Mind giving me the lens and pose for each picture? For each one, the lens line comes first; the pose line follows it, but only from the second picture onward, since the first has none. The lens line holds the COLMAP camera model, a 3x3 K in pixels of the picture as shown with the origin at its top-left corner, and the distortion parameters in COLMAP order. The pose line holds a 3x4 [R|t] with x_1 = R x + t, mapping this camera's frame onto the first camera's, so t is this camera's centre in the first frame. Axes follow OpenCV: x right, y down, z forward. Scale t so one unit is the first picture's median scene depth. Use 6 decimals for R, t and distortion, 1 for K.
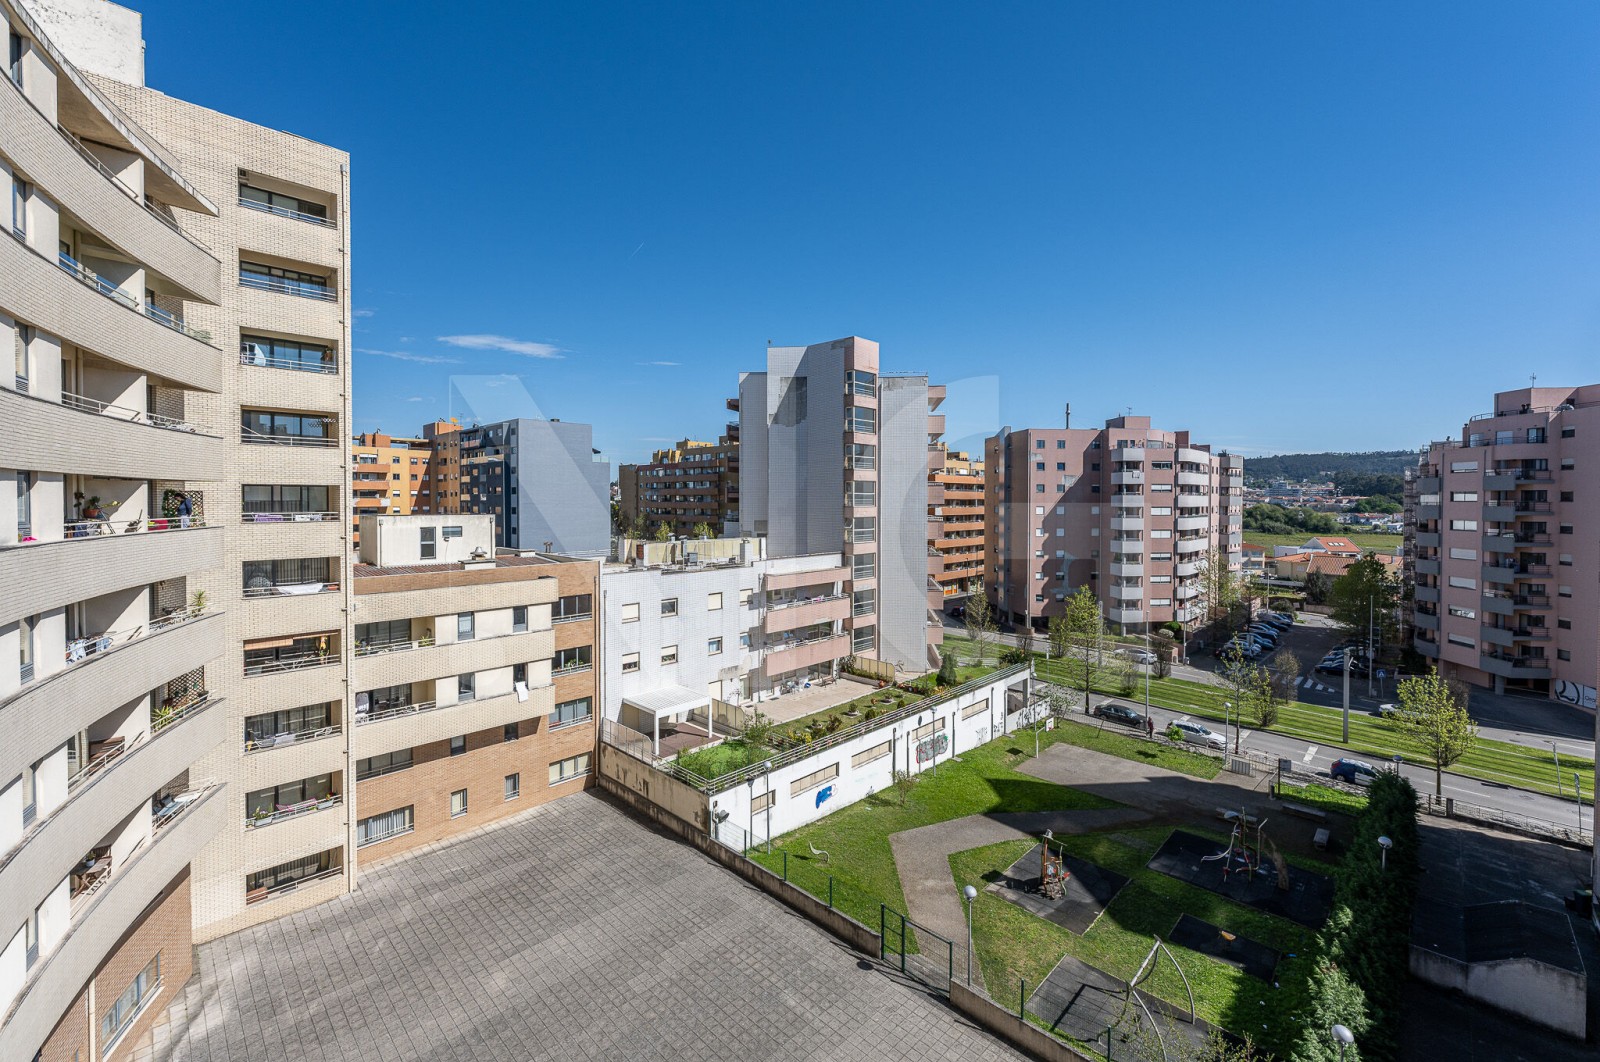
lens RADIAL K [[651.6, 0, 815.5], [0, 651.6, 492.9], [0, 0, 1]] dist [0.004913, -0.000325]
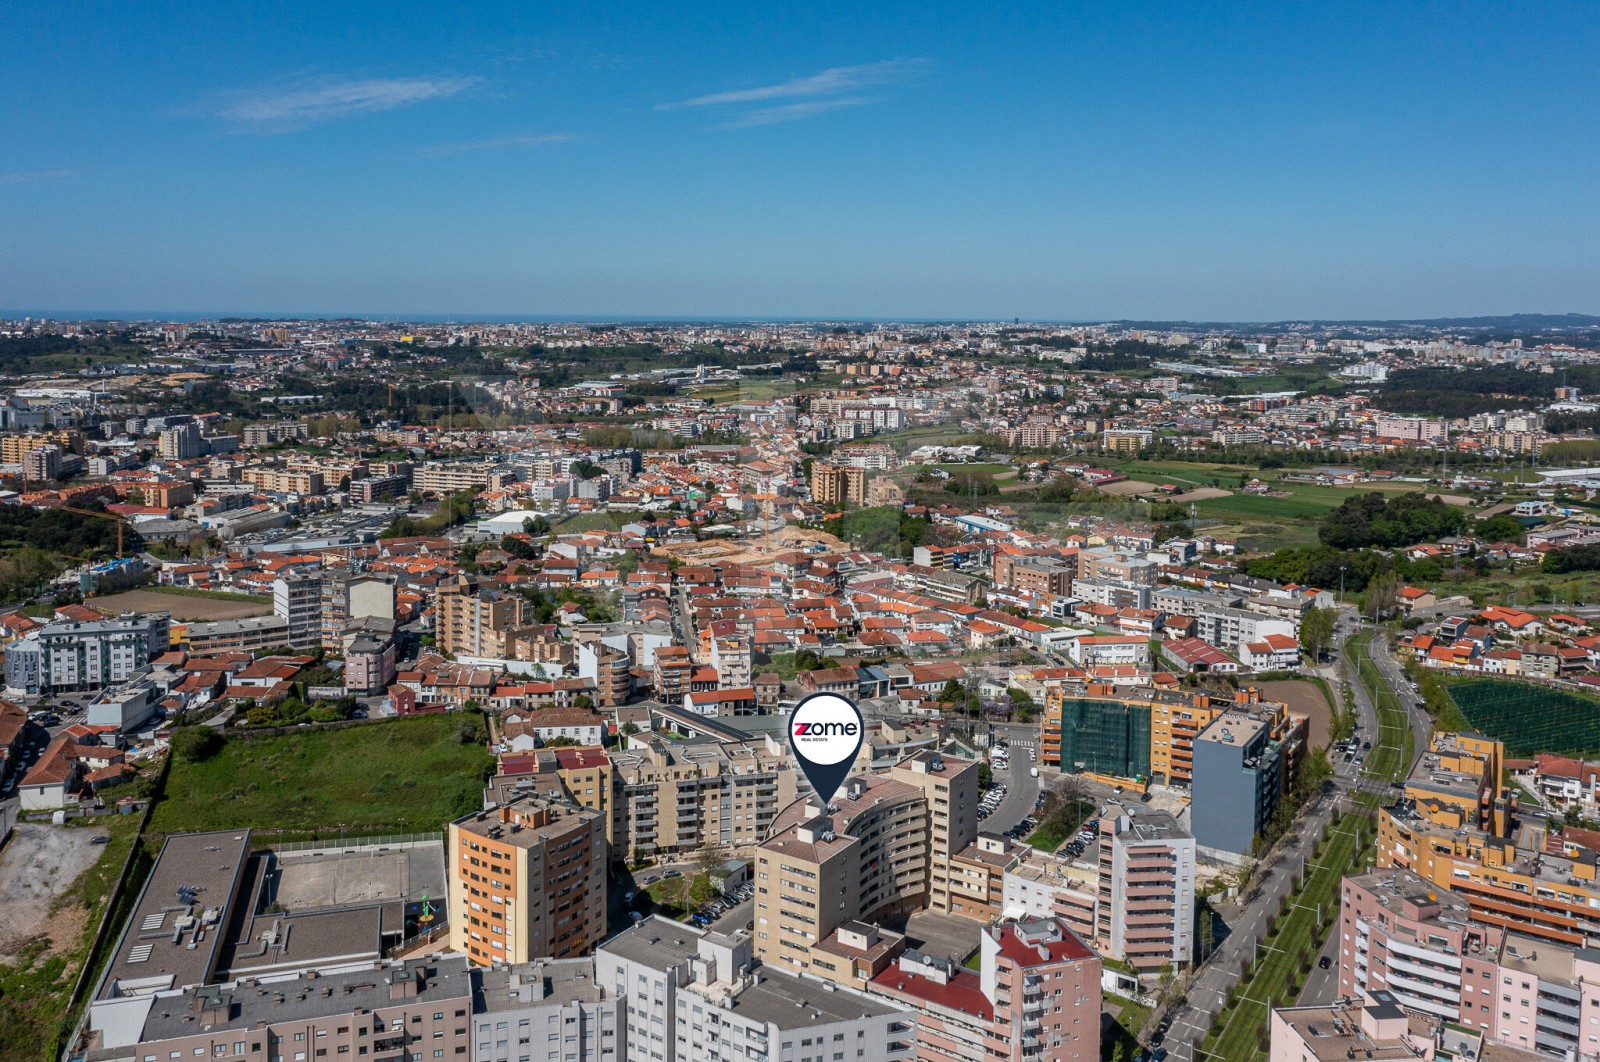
lens RADIAL K [[1290.0, 0, 802.7], [0, 1290.0, 436.7], [0, 0, 1]] dist [-0.020449, 0.051776]
pose [[0.168042, 0.086545, -0.981973, 6.181690], [0.006582, 0.996018, 0.088909, -2.868254], [0.985758, -0.021404, 0.166803, -1.253899]]
